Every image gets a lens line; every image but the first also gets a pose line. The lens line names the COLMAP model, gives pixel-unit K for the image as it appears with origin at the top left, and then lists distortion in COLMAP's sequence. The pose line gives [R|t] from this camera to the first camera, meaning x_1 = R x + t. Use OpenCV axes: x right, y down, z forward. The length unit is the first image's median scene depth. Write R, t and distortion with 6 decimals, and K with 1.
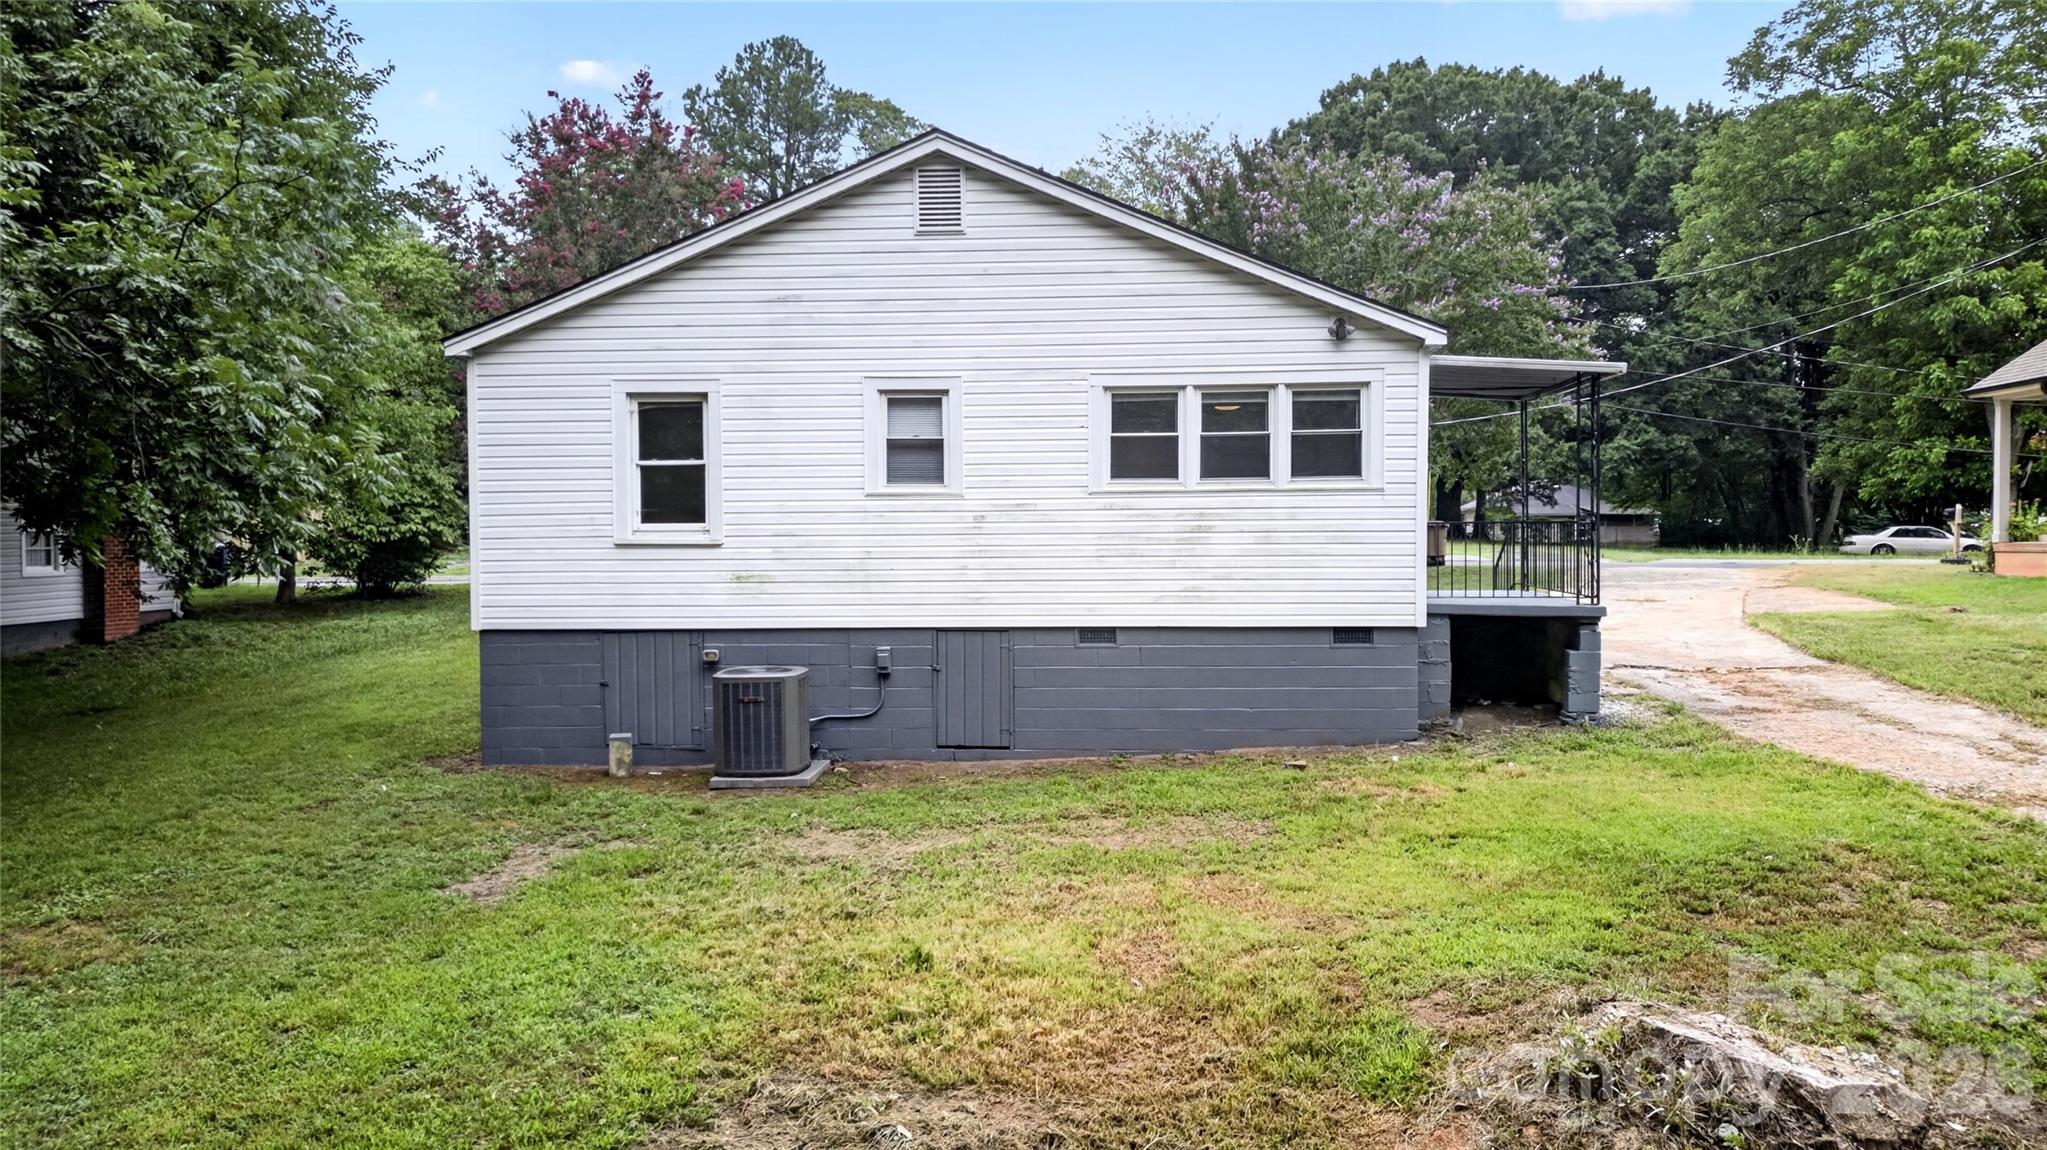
lens RADIAL K [[1436.6, 0, 1015.9], [0, 1436.6, 562.0], [0, 0, 1]] dist [0.070279, -0.063140]
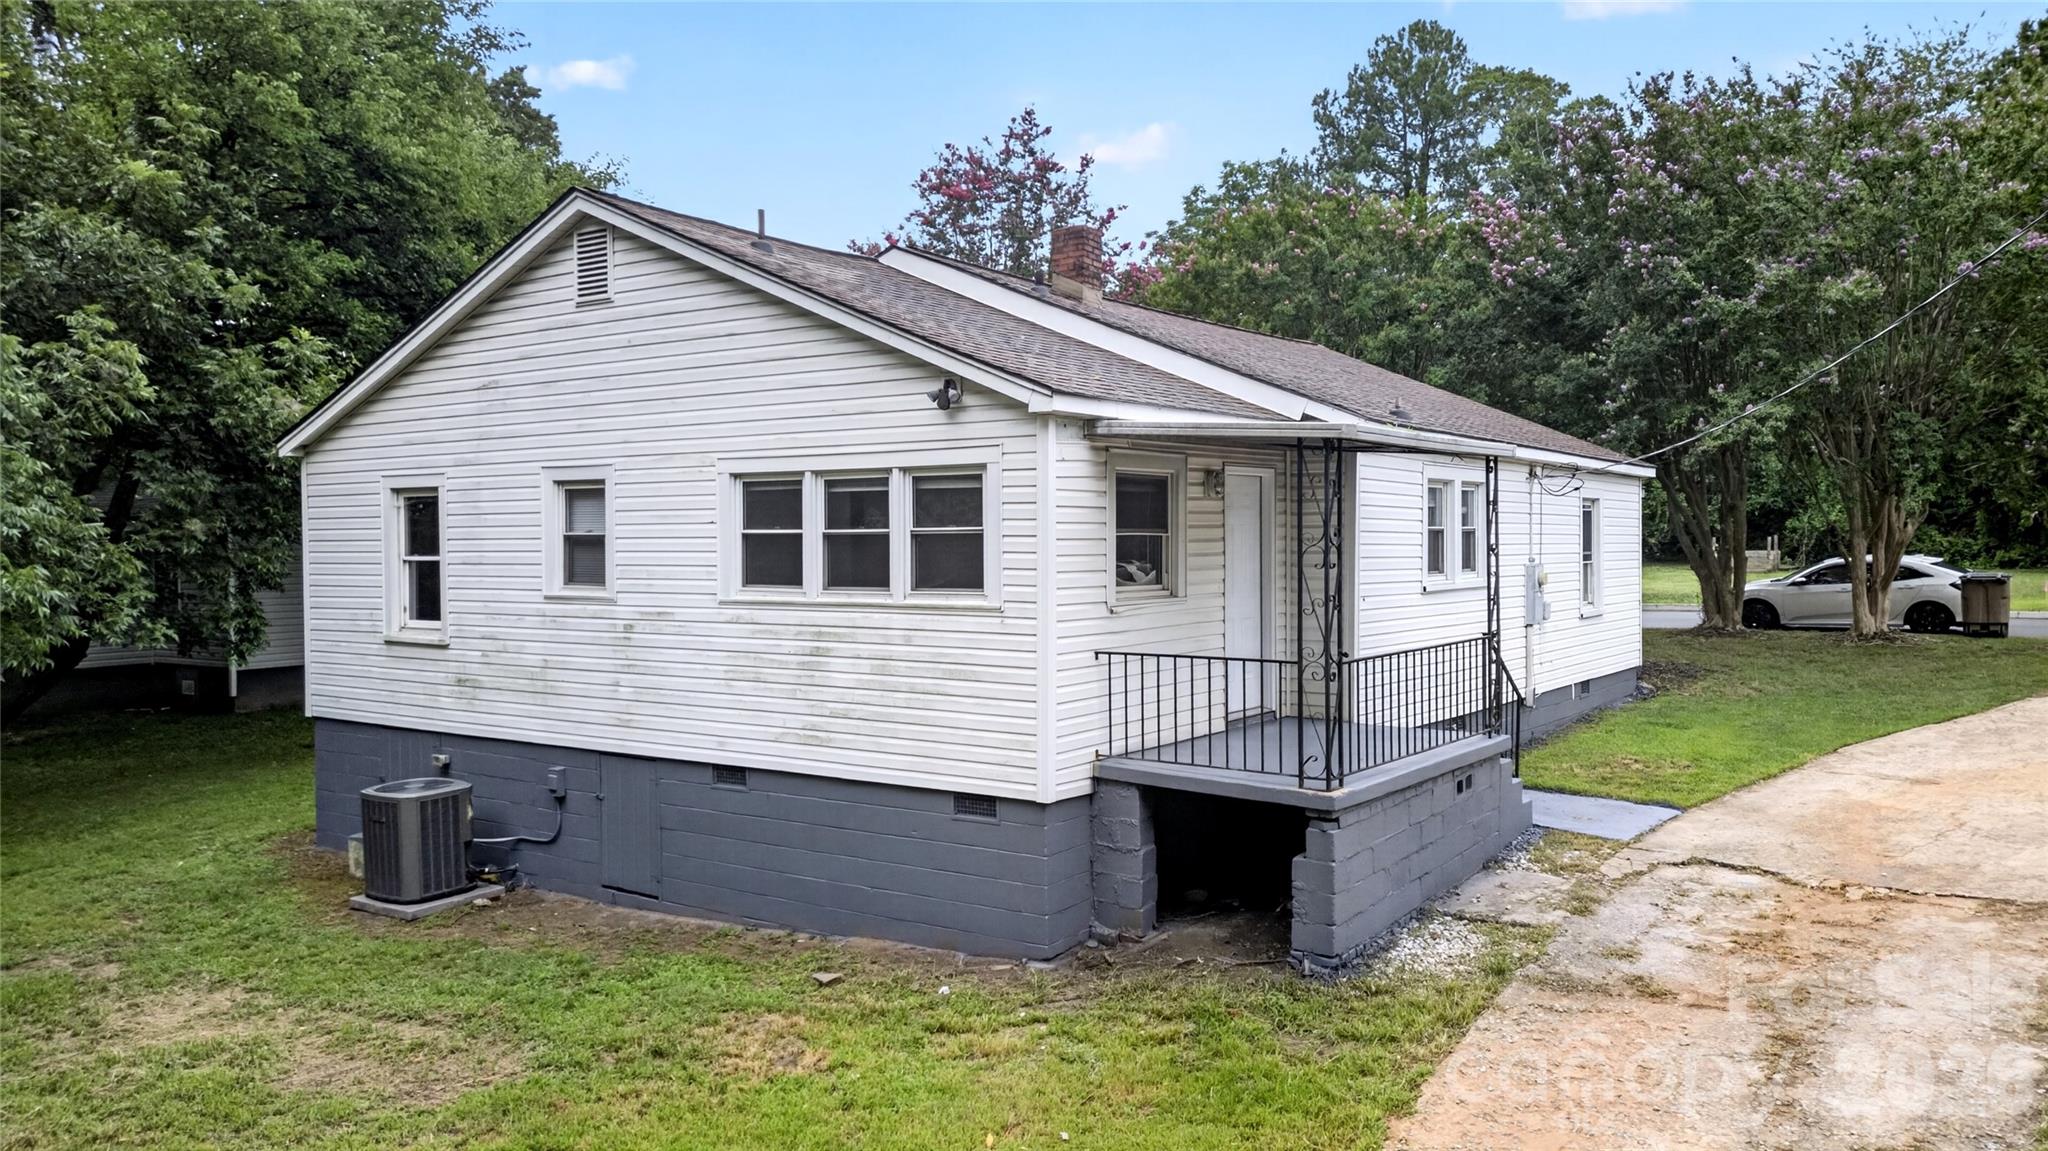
lens RADIAL K [[1437.3, 0, 1016.4], [0, 1437.3, 562.5], [0, 0, 1]] dist [0.070279, -0.063140]
pose [[0.856303, 0.011153, -0.516353, 0.622134], [-0.011965, 0.999927, 0.001755, -0.073949], [0.516335, 0.004676, 0.856374, 0.374223]]
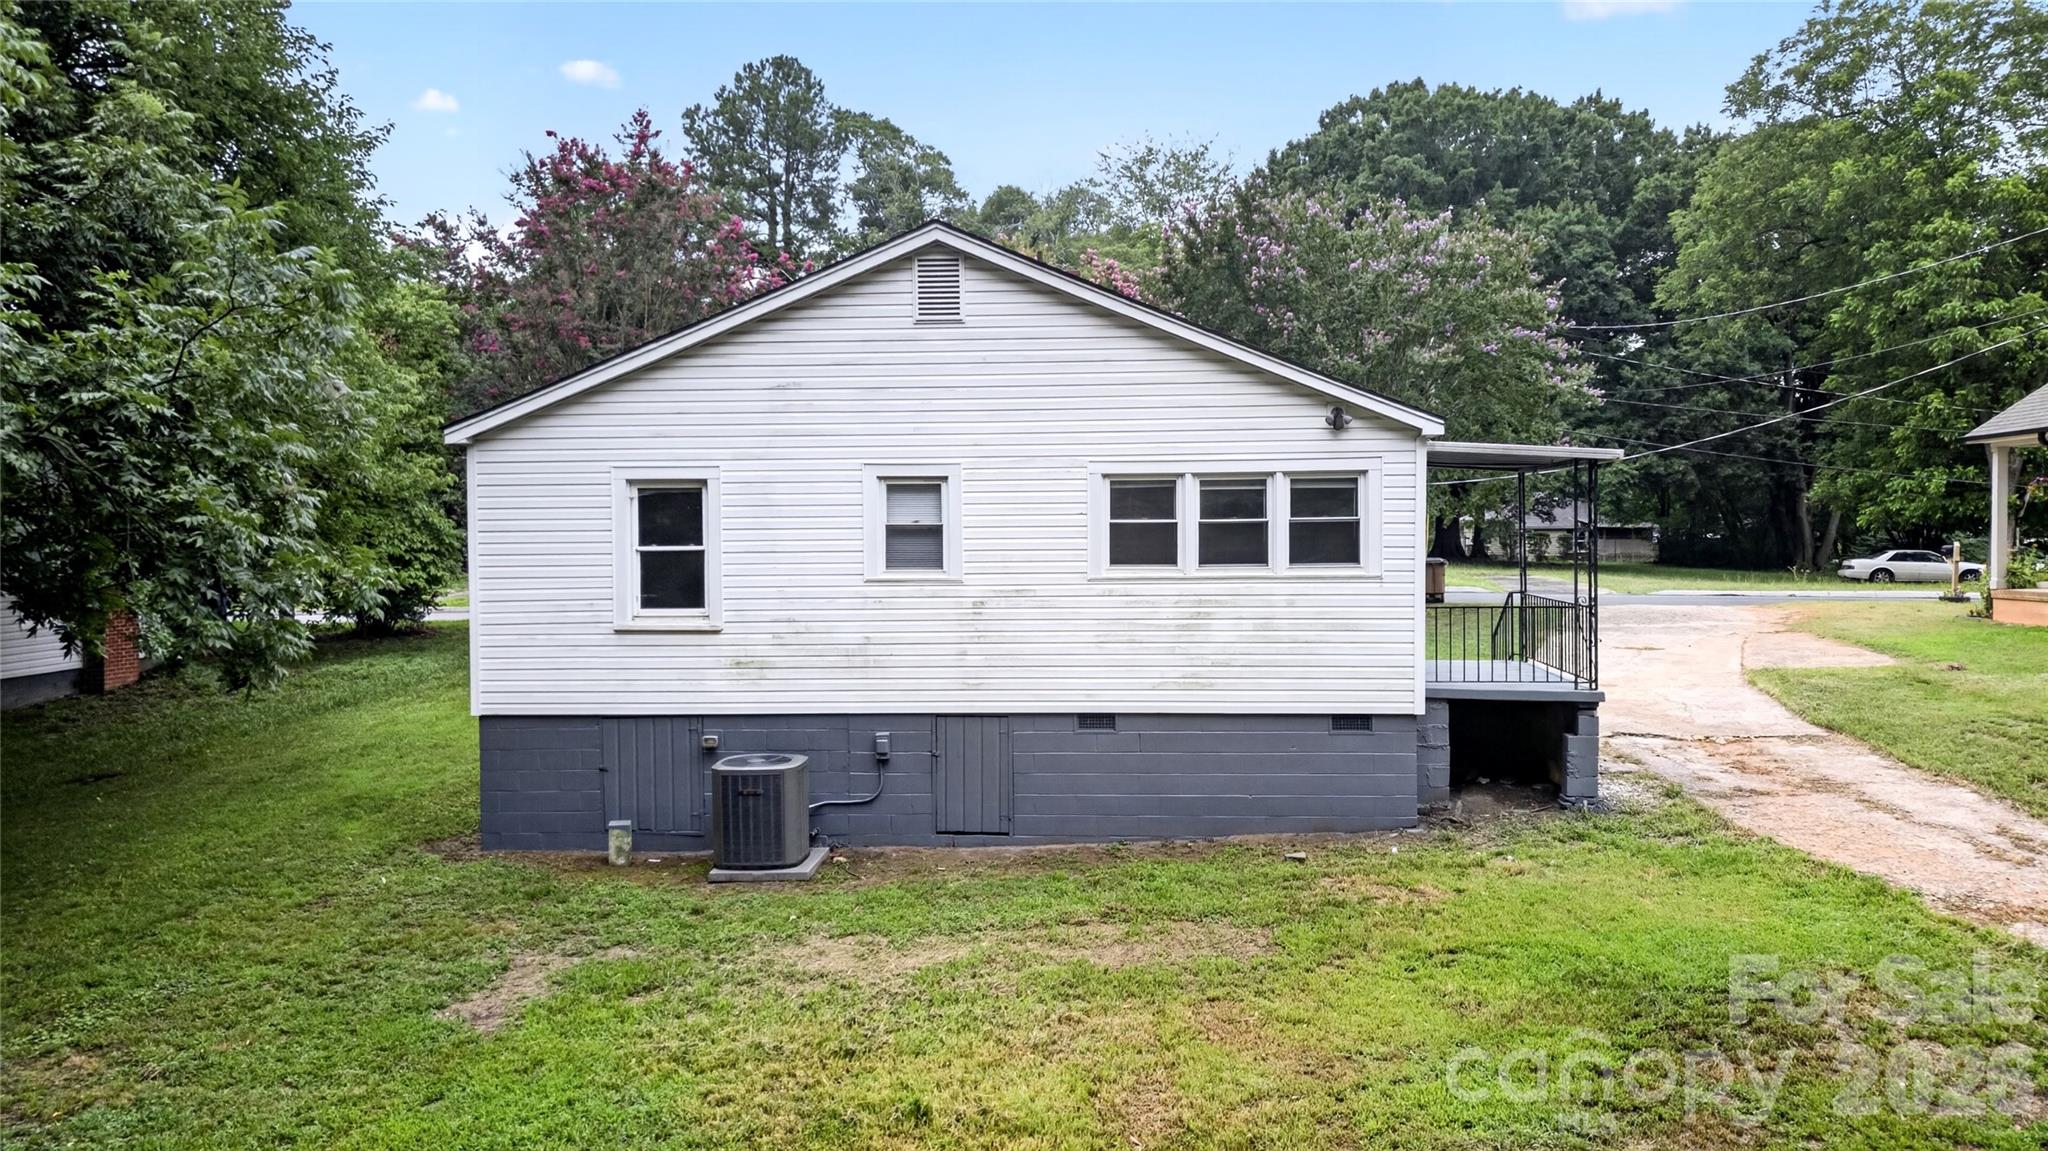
lens RADIAL K [[1437.3, 0, 1016.4], [0, 1437.3, 562.5], [0, 0, 1]] dist [0.070279, -0.063140]
pose [[0.999999, -0.001076, 0.000758, 0.000269], [0.001078, 0.999998, -0.001872, -0.057679], [-0.000756, 0.001873, 0.999998, -0.002280]]
